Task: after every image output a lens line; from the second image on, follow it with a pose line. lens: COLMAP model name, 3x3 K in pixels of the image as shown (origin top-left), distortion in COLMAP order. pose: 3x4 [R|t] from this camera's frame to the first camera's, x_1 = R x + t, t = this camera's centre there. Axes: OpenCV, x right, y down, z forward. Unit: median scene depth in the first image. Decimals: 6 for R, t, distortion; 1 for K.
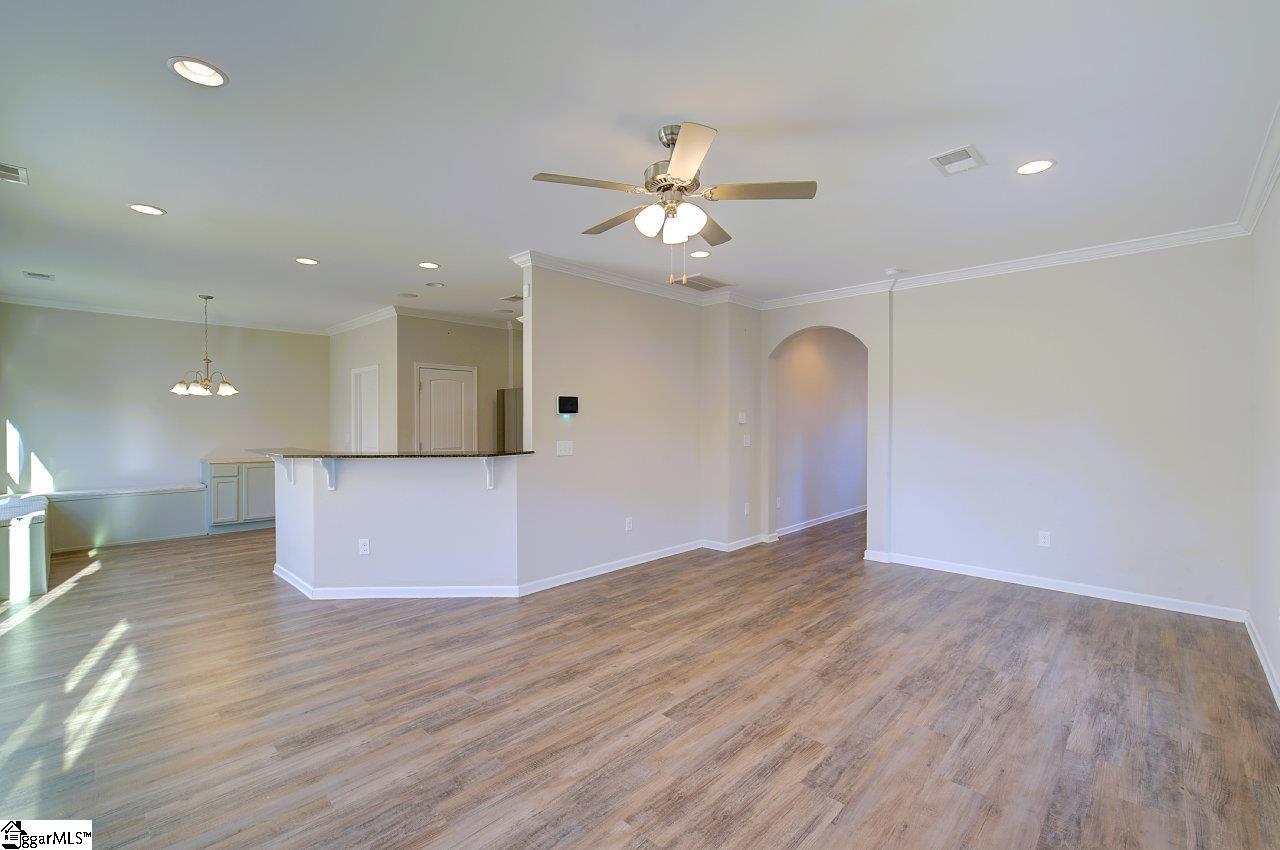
lens RADIAL K [[547.3, 0, 646.8], [0, 547.3, 426.5], [0, 0, 1]] dist [-0.000844, 0.001518]
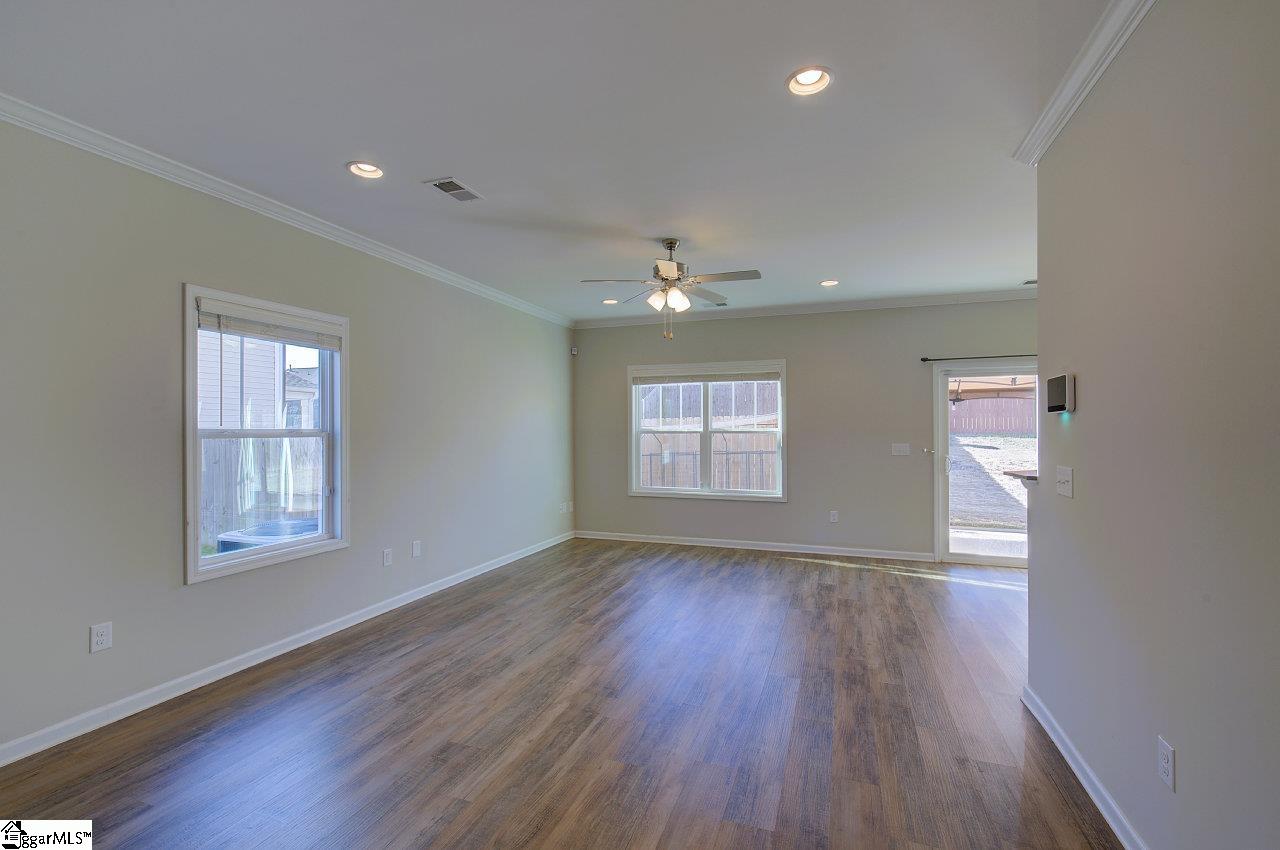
lens RADIAL K [[547.3, 0, 650.0], [0, 547.3, 427.2], [0, 0, 1]] dist [-0.000844, 0.001518]
pose [[-0.914898, 0.001177, -0.403682, 0.511257], [-0.000981, 0.999986, 0.005138, -0.014869], [0.403683, 0.005097, -0.914885, 1.685023]]
